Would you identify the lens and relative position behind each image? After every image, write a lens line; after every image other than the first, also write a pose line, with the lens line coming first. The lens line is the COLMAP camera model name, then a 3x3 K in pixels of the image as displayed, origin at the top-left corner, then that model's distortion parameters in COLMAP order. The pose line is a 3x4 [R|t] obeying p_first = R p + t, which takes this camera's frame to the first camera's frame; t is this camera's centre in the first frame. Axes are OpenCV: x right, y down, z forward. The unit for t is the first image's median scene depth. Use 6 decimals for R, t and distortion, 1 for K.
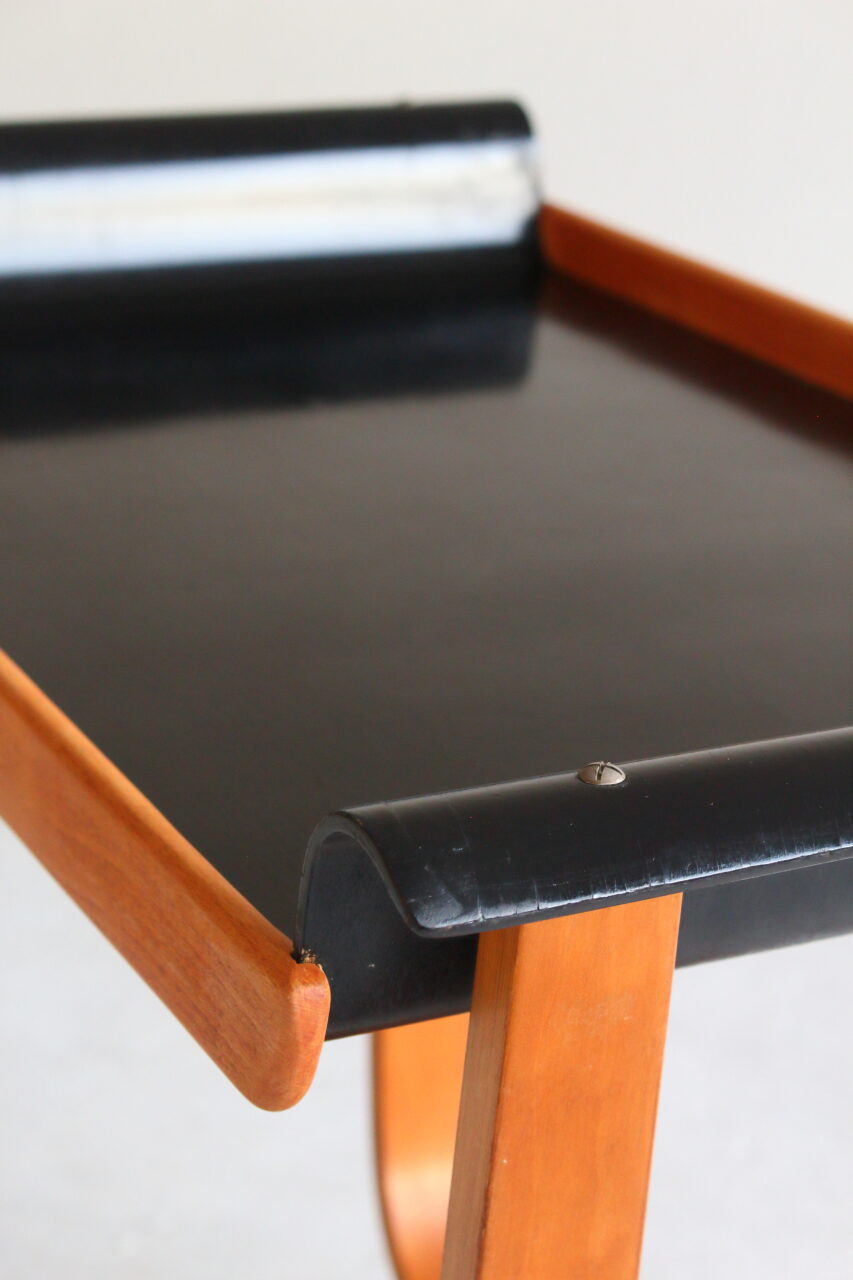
lens RADIAL K [[2883.0, 0, 426.0], [0, 2883.0, 743.5], [0, 0, 1]] dist [0.448757, 0.140597]
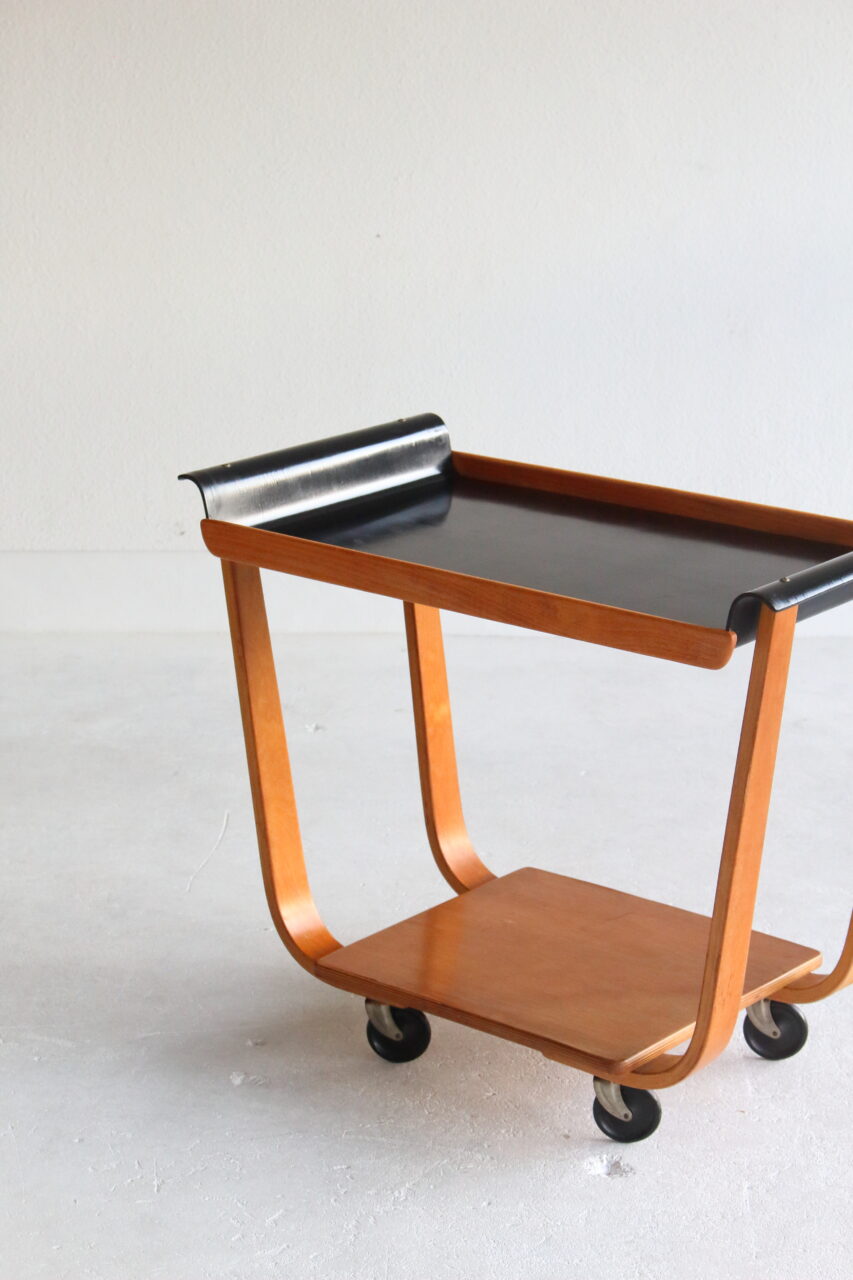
lens RADIAL K [[2815.4, 0, 426.5], [0, 2815.4, 640.0], [0, 0, 1]] dist [0.045757, 0.184306]
pose [[0.912218, -0.152289, 0.380351, -2.063168], [0.182148, 0.982306, -0.043549, 0.185804], [-0.366990, 0.109006, 0.923816, -2.781870]]
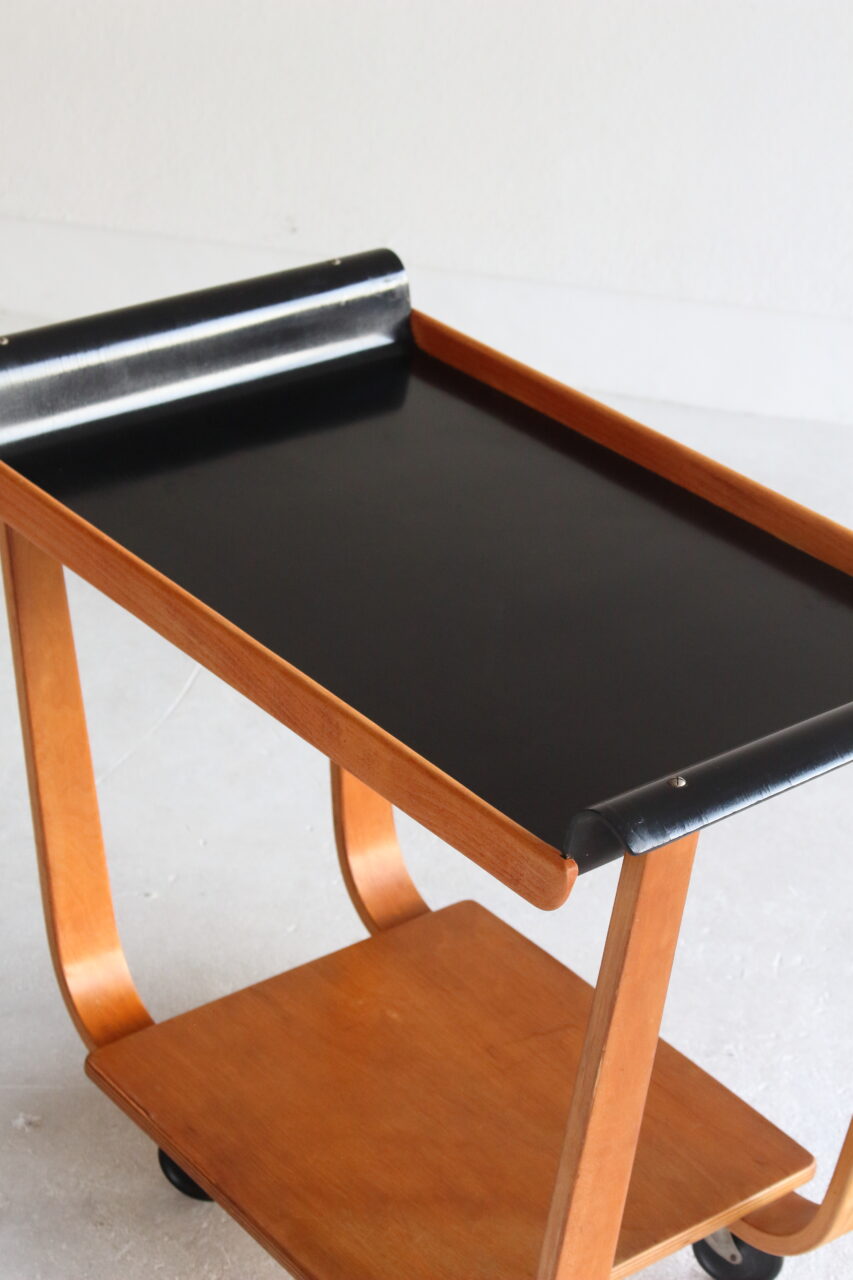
lens RADIAL K [[2652.5, 0, 426.5], [0, 2652.5, 640.0], [0, 0, 1]] dist [0.019617, -0.069542]
pose [[0.977981, -0.094488, 0.186077, -0.570505], [0.069977, 0.988486, 0.134158, -0.433545], [-0.196611, -0.118183, 0.973333, -1.245177]]
